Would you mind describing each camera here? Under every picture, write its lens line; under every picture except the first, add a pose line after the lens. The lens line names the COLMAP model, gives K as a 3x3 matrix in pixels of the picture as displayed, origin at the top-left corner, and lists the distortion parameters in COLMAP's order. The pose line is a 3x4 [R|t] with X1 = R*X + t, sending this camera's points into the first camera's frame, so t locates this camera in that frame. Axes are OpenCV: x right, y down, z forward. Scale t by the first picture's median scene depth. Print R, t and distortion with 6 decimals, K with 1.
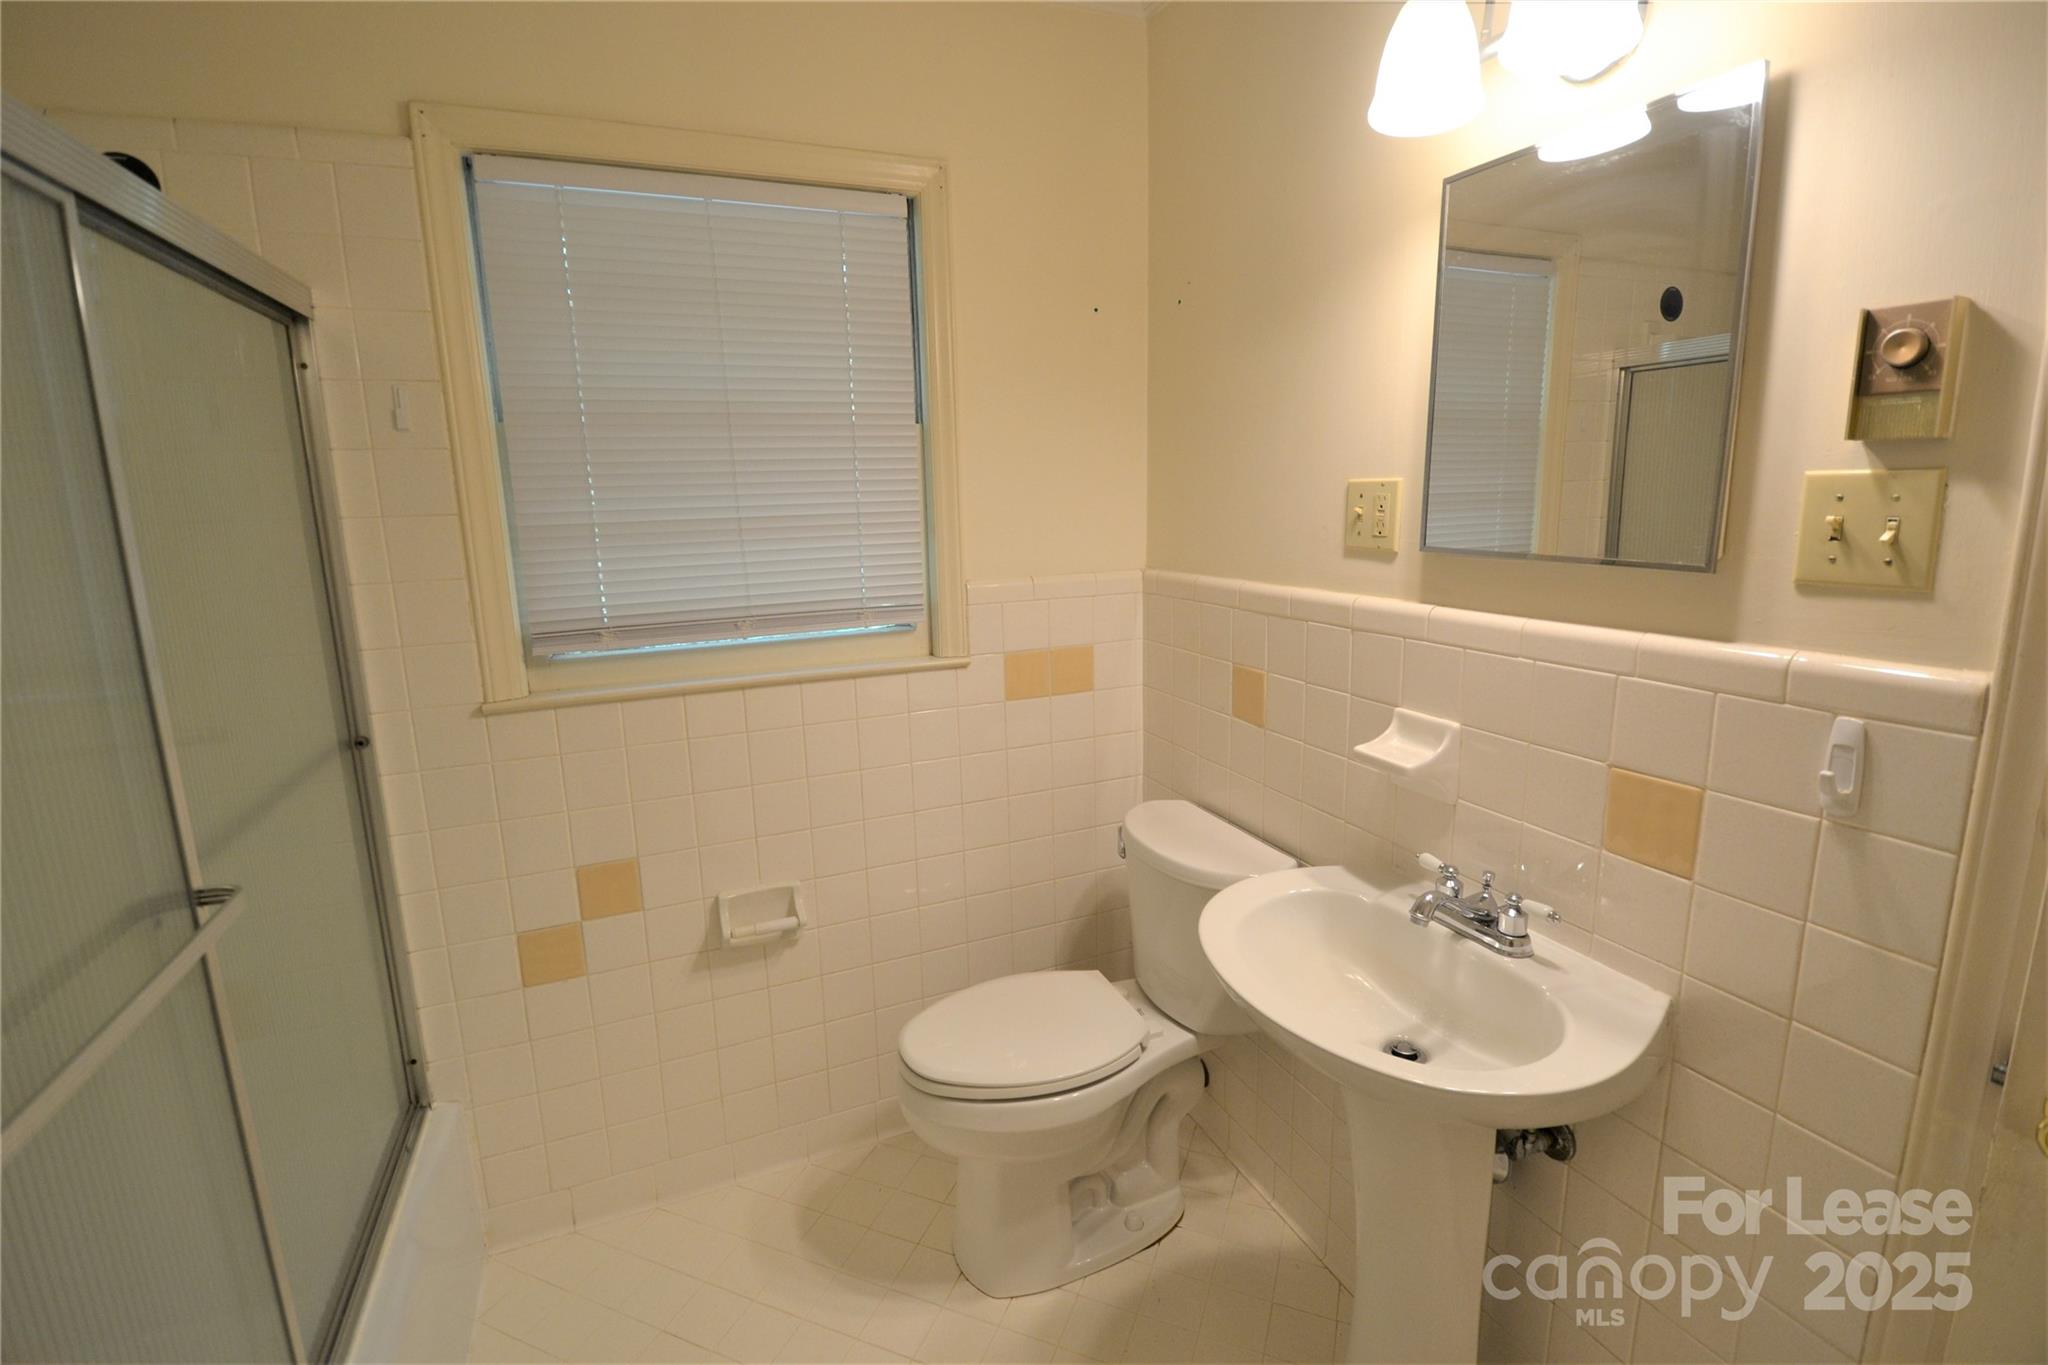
lens RADIAL K [[908.6, 0, 1023.1], [0, 908.6, 667.7], [0, 0, 1]] dist [0.022641, -0.027714]
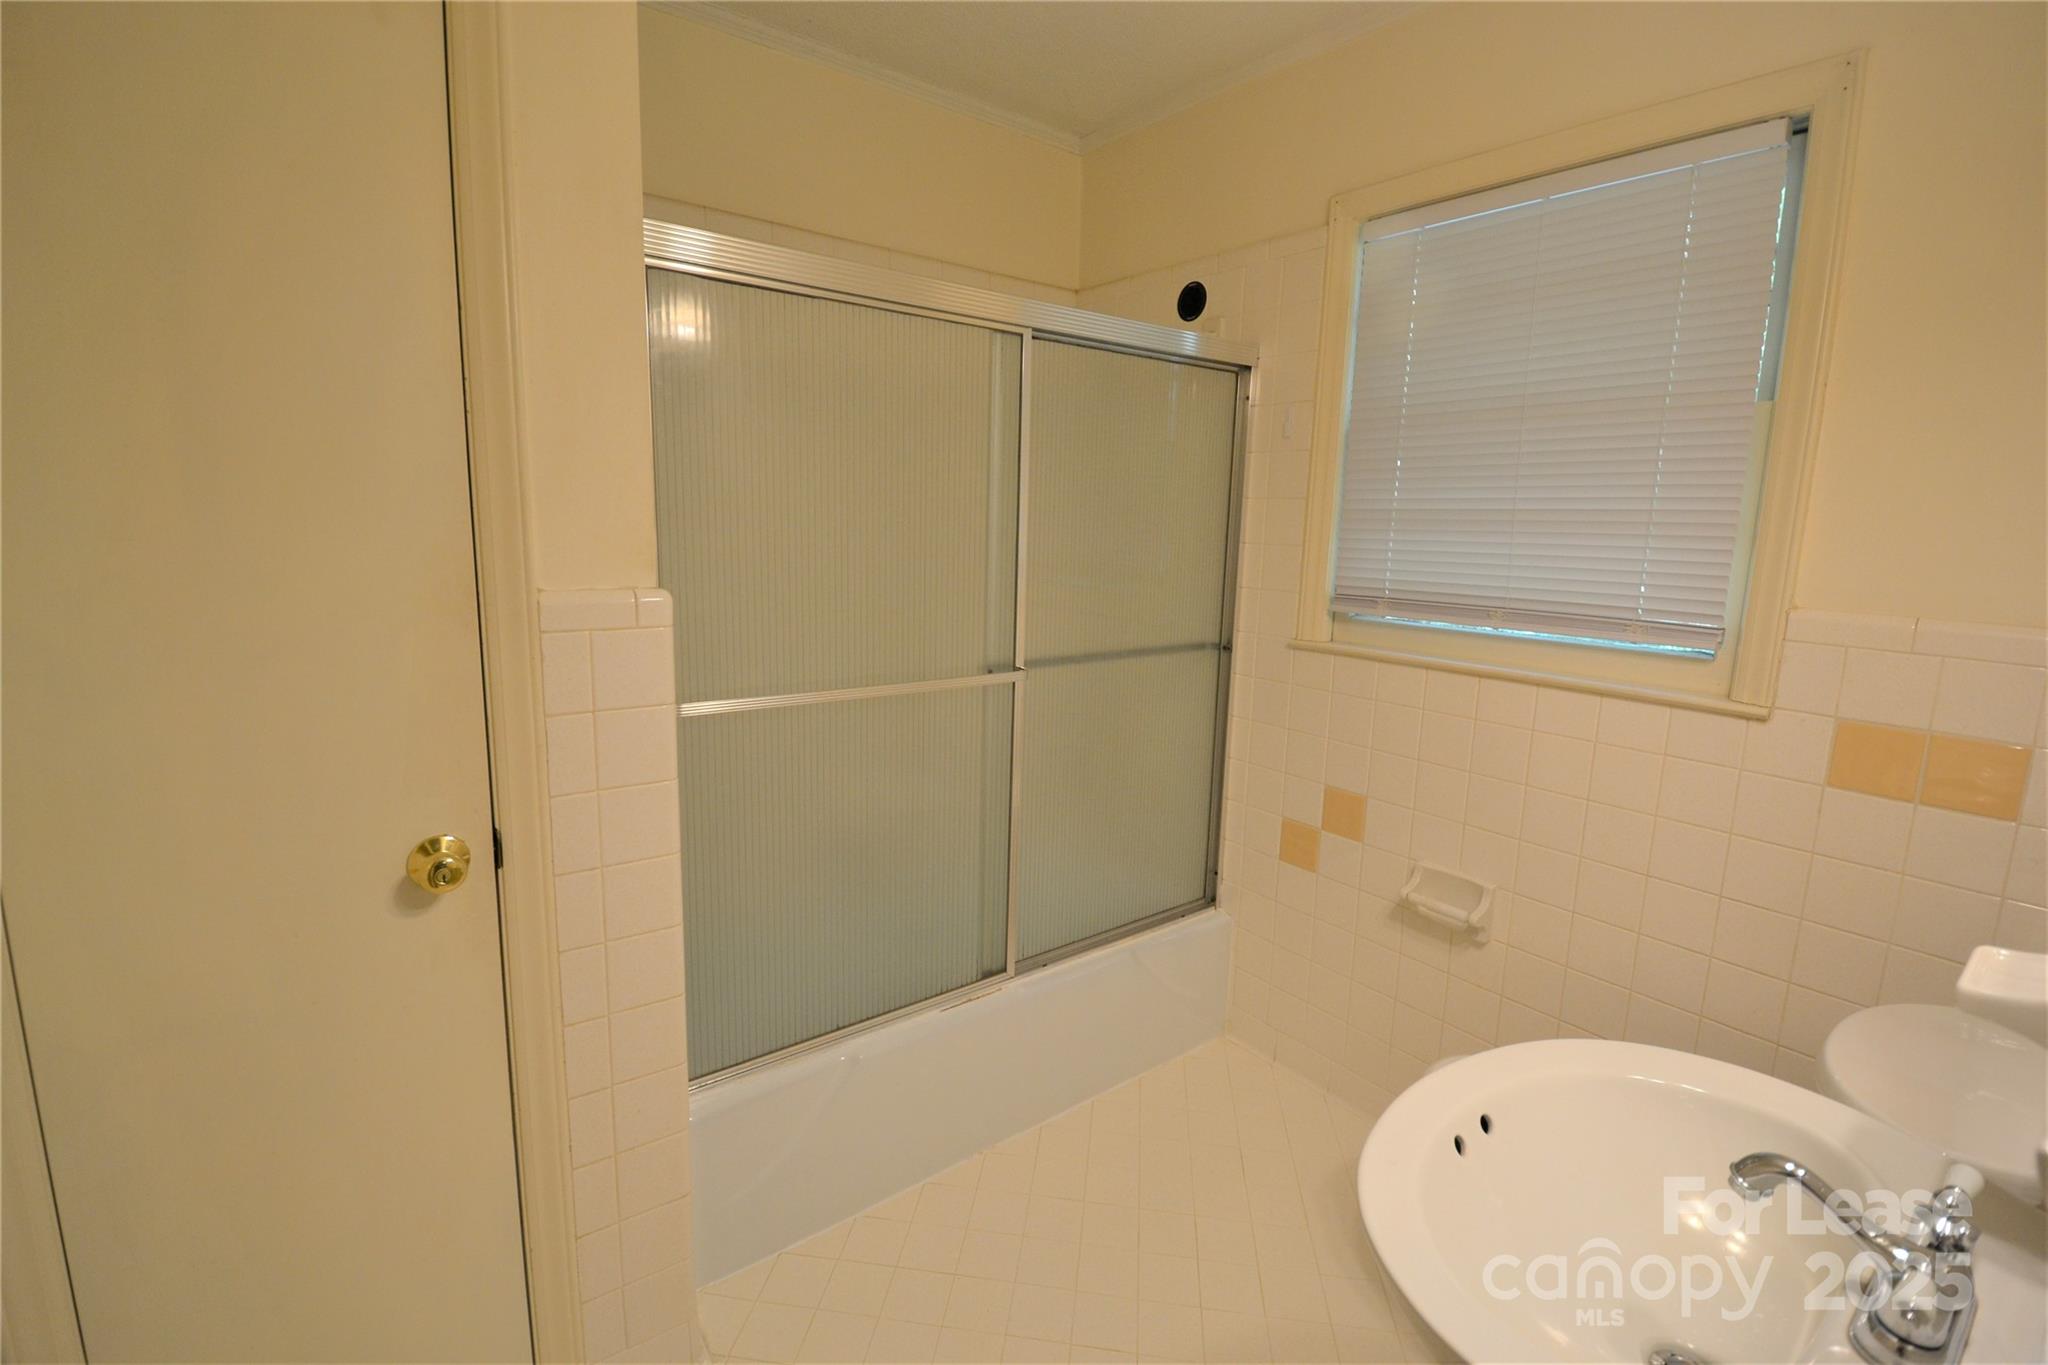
lens RADIAL K [[913.1, 0, 1024.5], [0, 913.1, 661.0], [0, 0, 1]] dist [0.024232, -0.027439]
pose [[0.262429, 0.186448, -0.946767, 0.539525], [-0.211878, 0.968345, 0.131968, -0.021533], [0.941403, 0.165966, 0.293626, 0.218111]]
